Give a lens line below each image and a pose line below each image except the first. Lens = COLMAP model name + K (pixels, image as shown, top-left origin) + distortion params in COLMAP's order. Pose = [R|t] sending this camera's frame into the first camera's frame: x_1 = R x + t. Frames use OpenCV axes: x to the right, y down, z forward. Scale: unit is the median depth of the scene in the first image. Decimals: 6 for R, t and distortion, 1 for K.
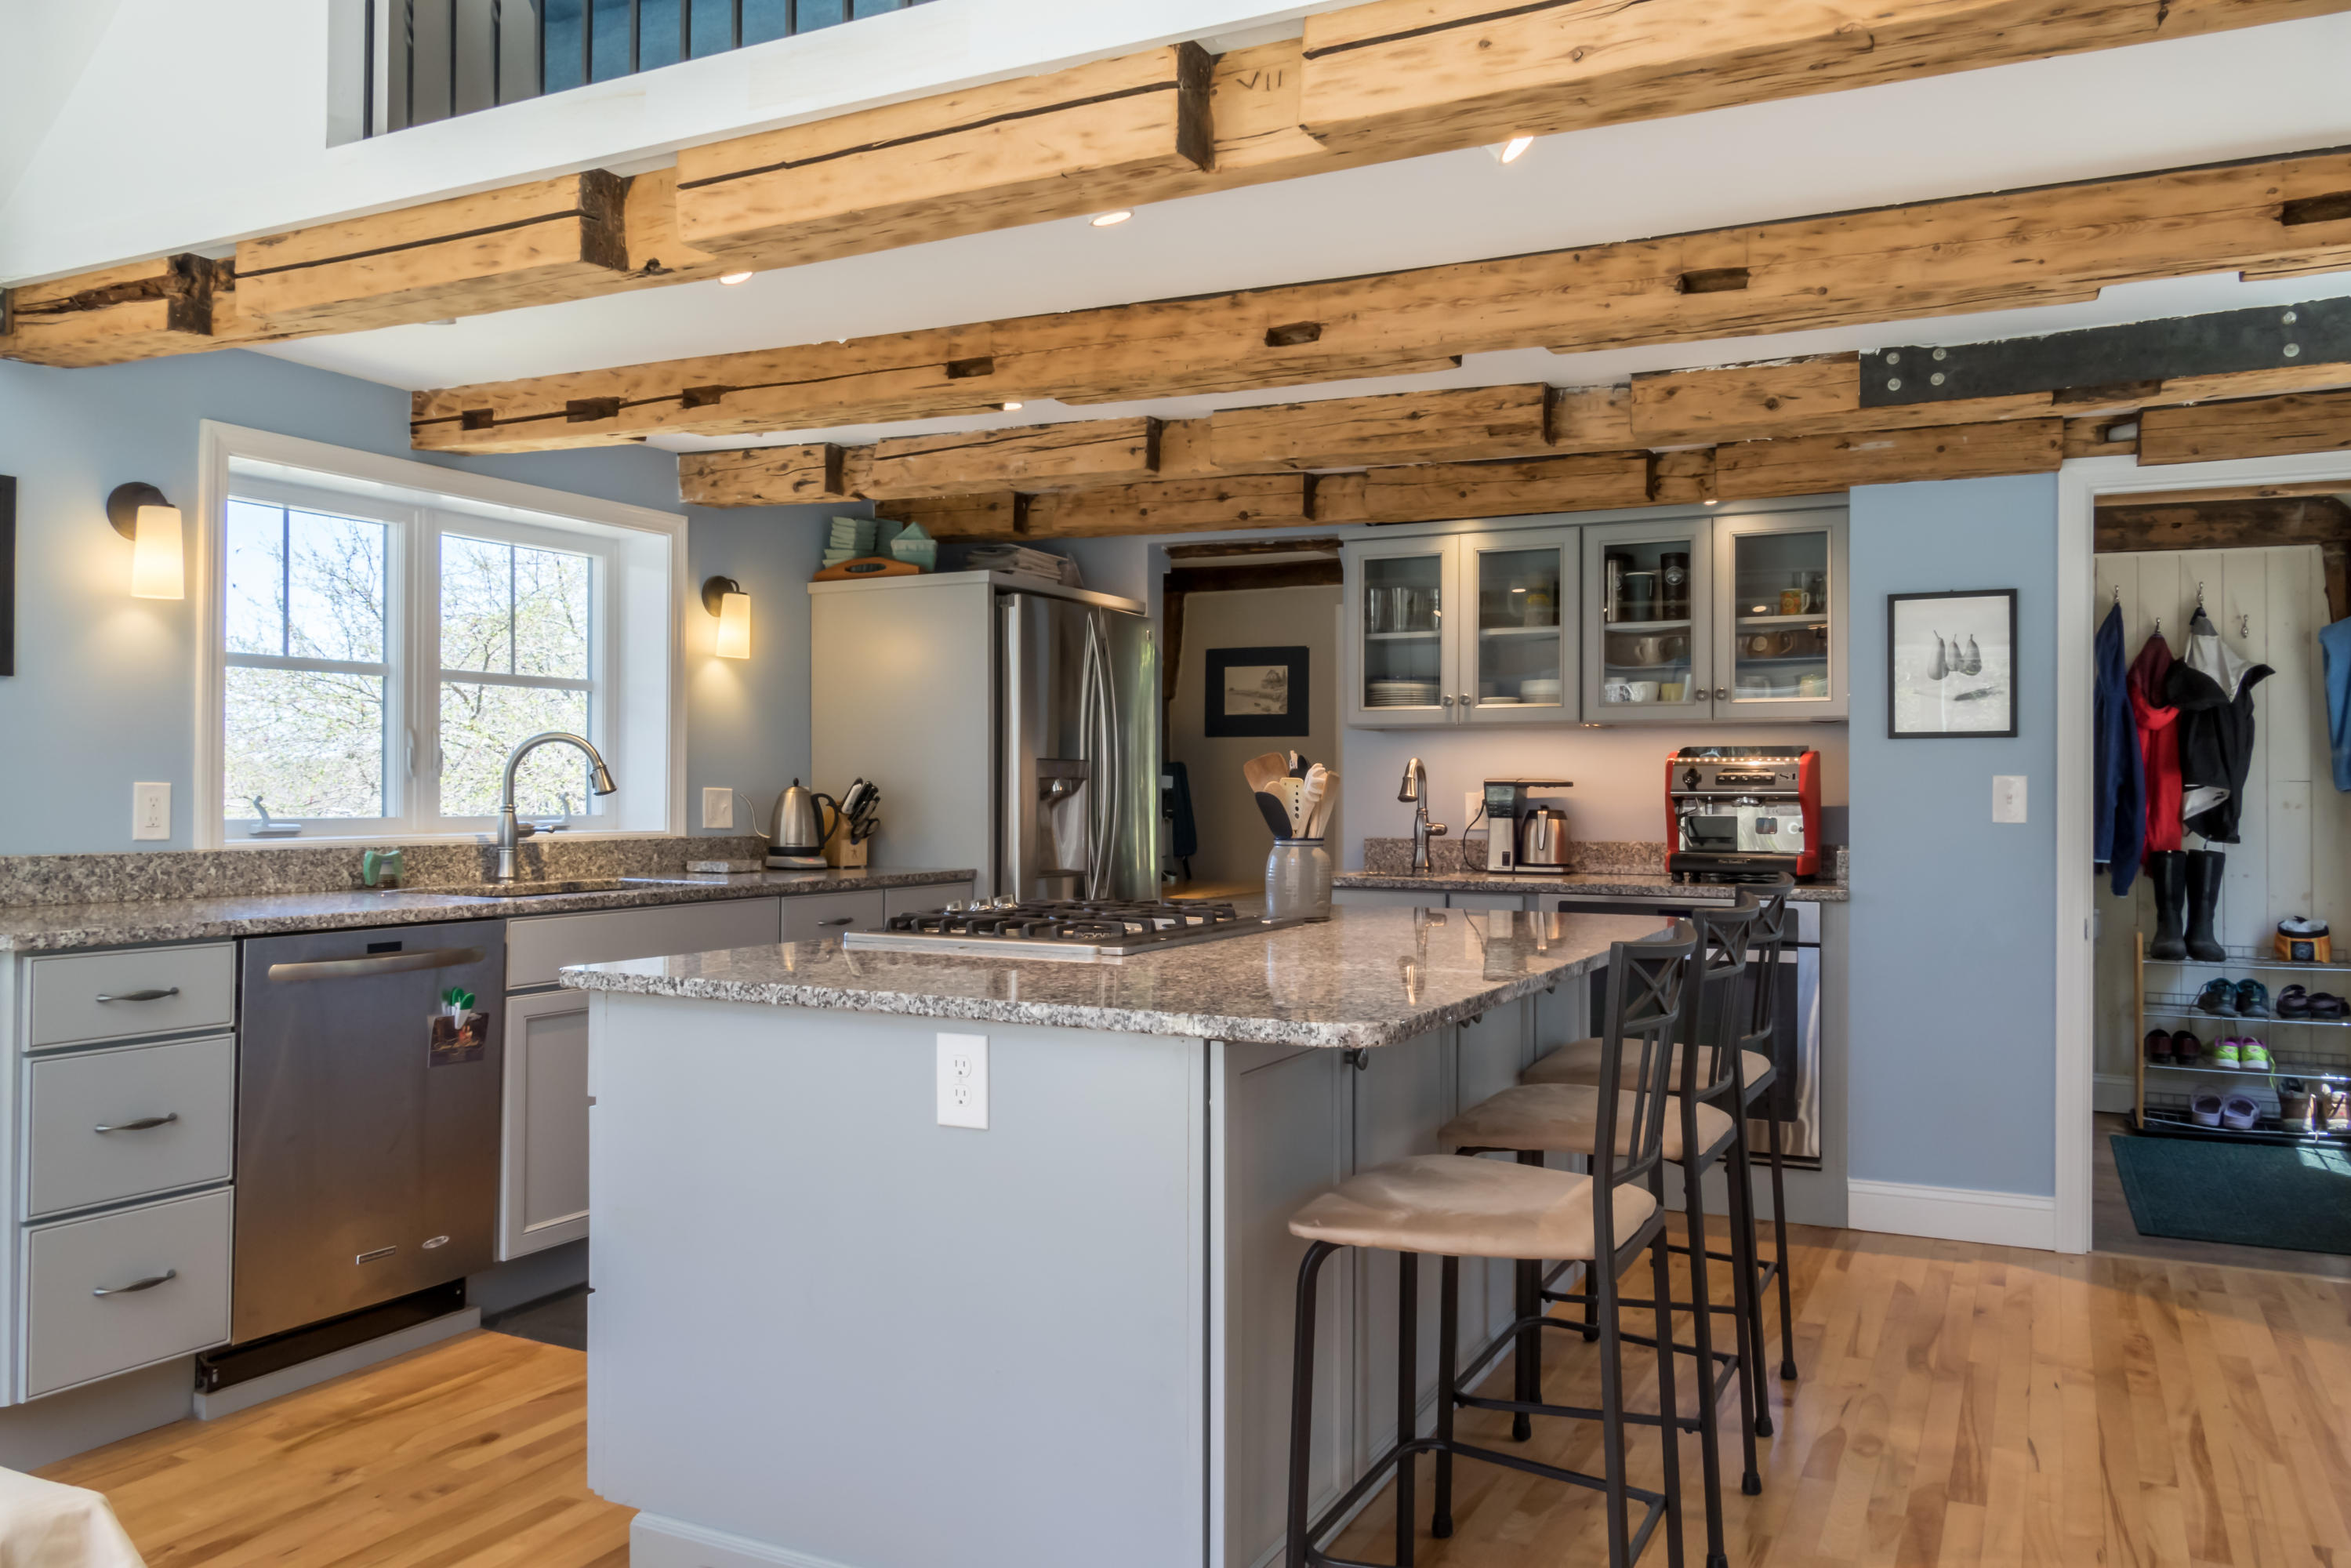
lens RADIAL K [[1638.3, 0, 1175.5], [0, 1638.3, 784.0], [0, 0, 1]] dist [-0.013644, 0.001589]
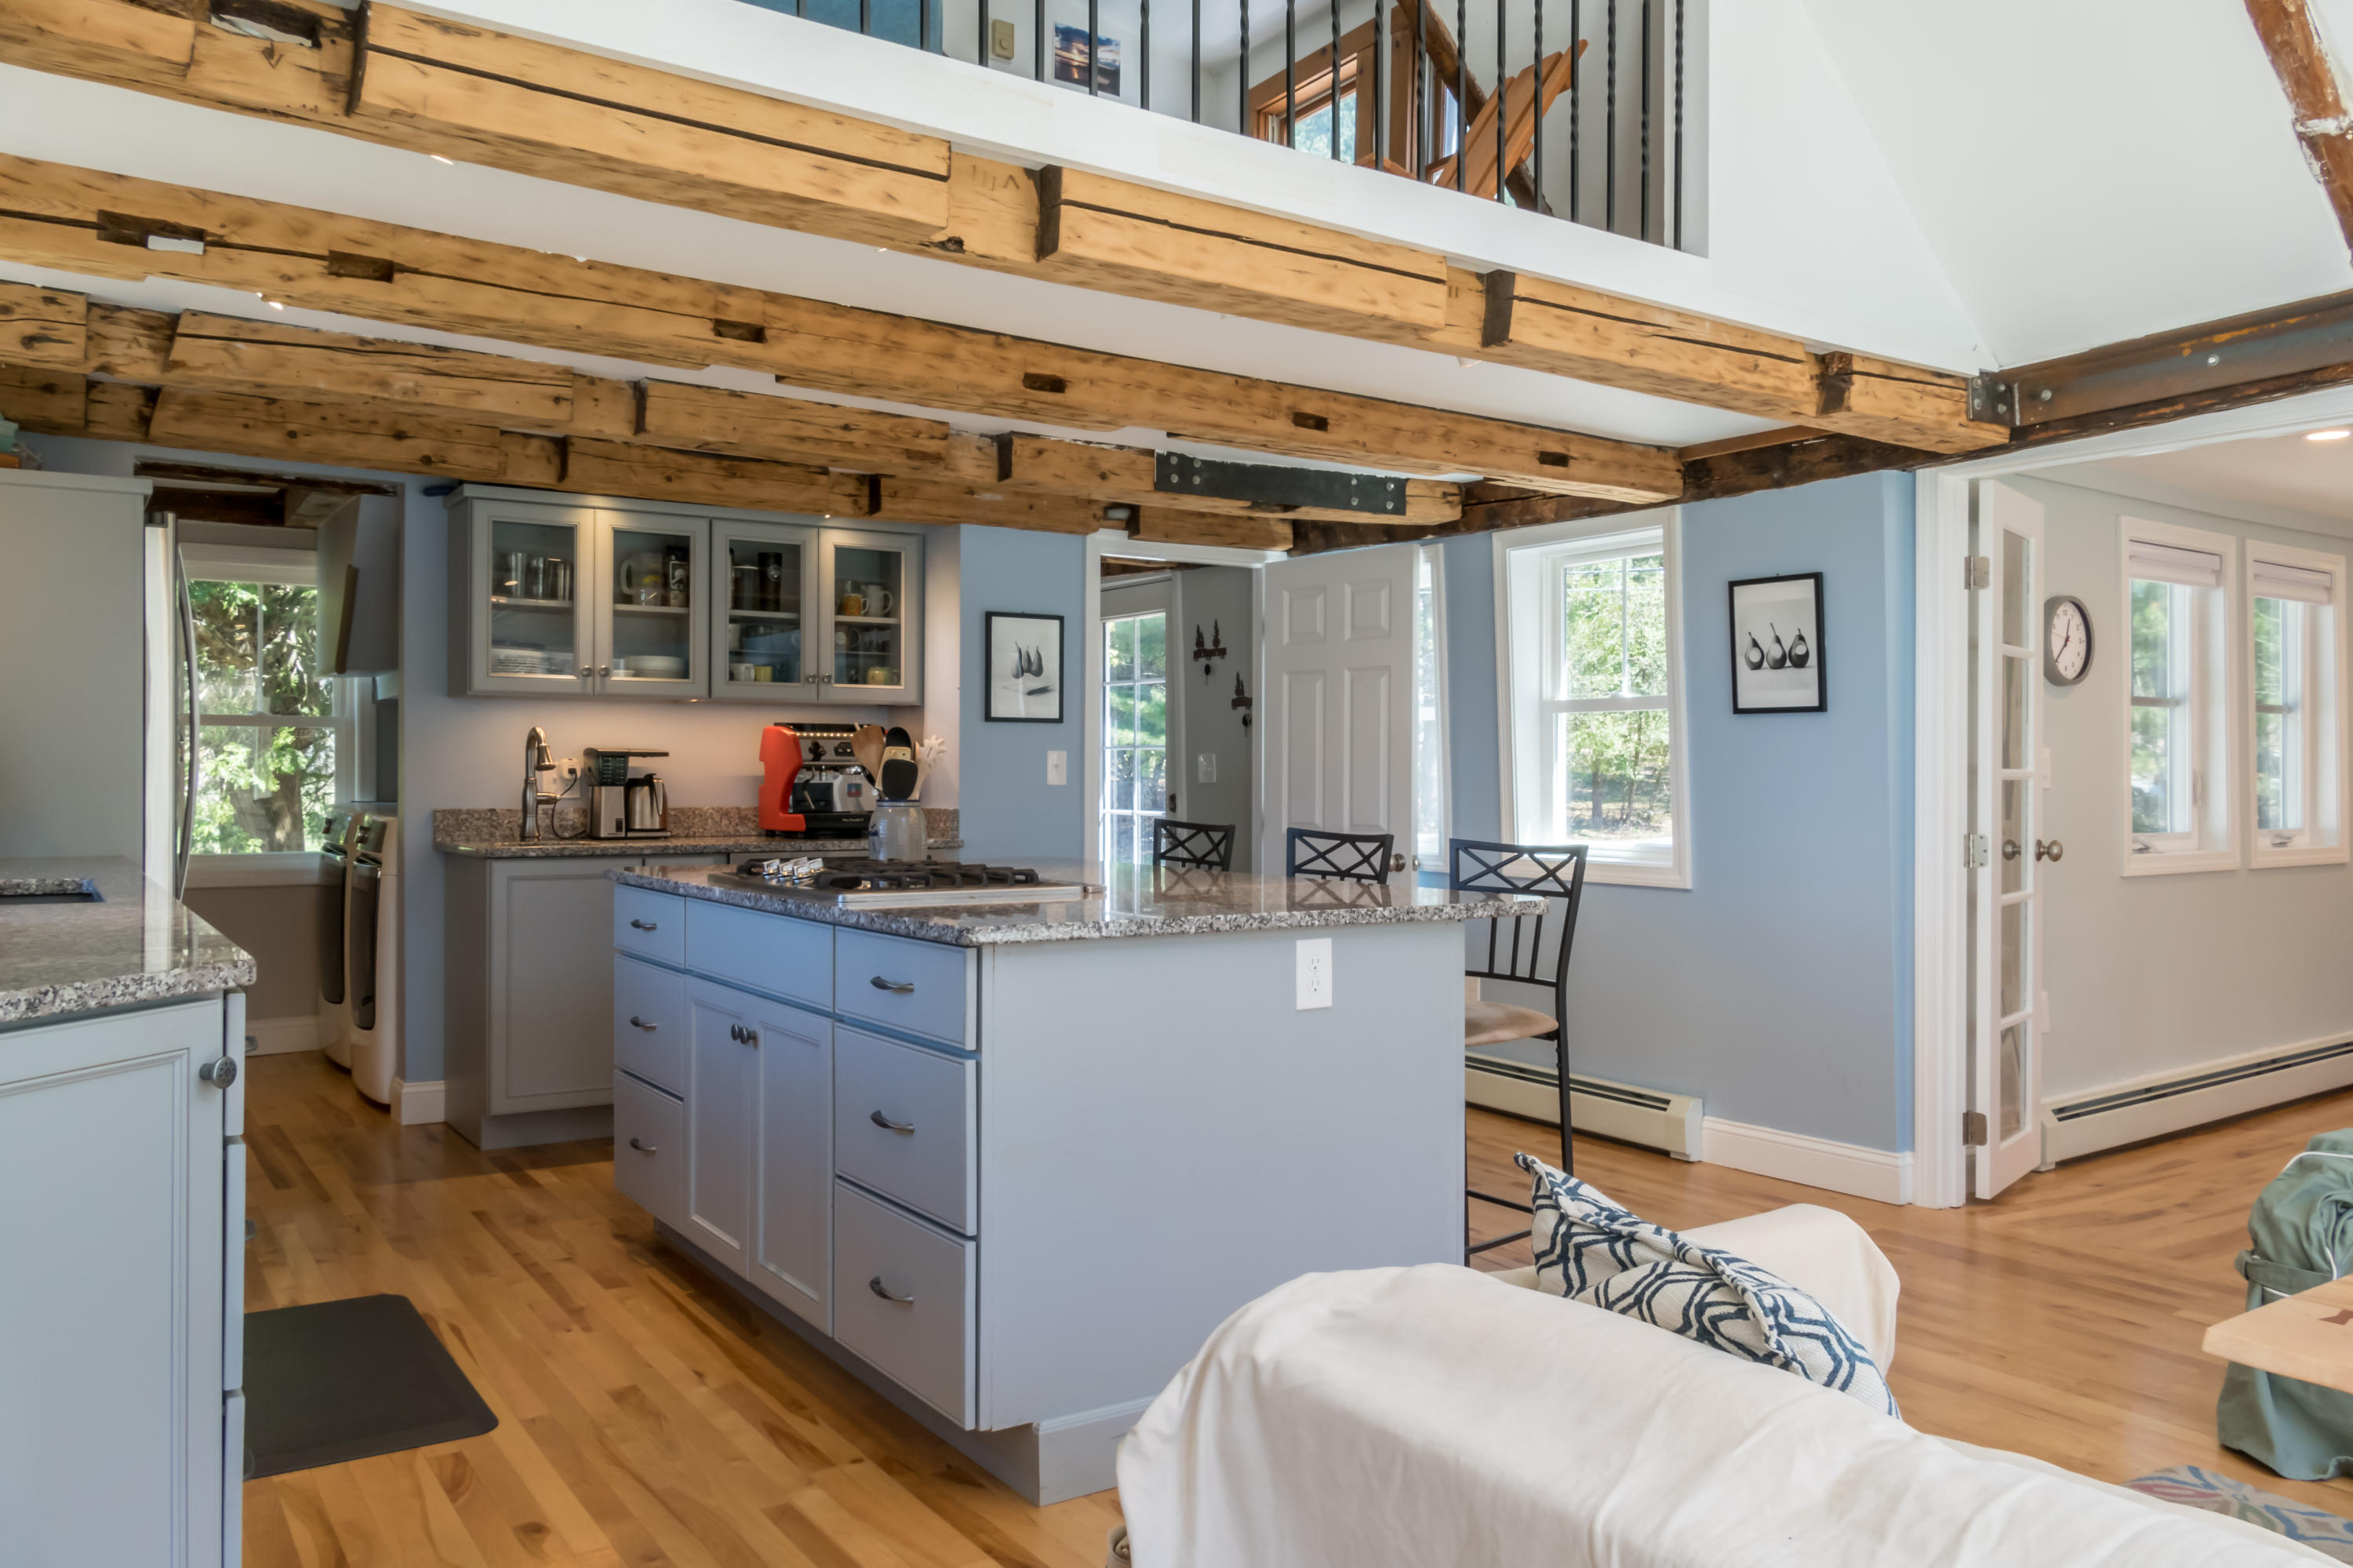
lens RADIAL K [[1639.7, 0, 1176.5], [0, 1639.7, 784.0], [0, 0, 1]] dist [-0.013644, 0.001589]
pose [[0.525650, -0.007793, 0.850665, -0.714481], [-0.005941, 0.999900, 0.012831, 0.005558], [-0.850680, -0.011798, 0.525552, 0.213352]]
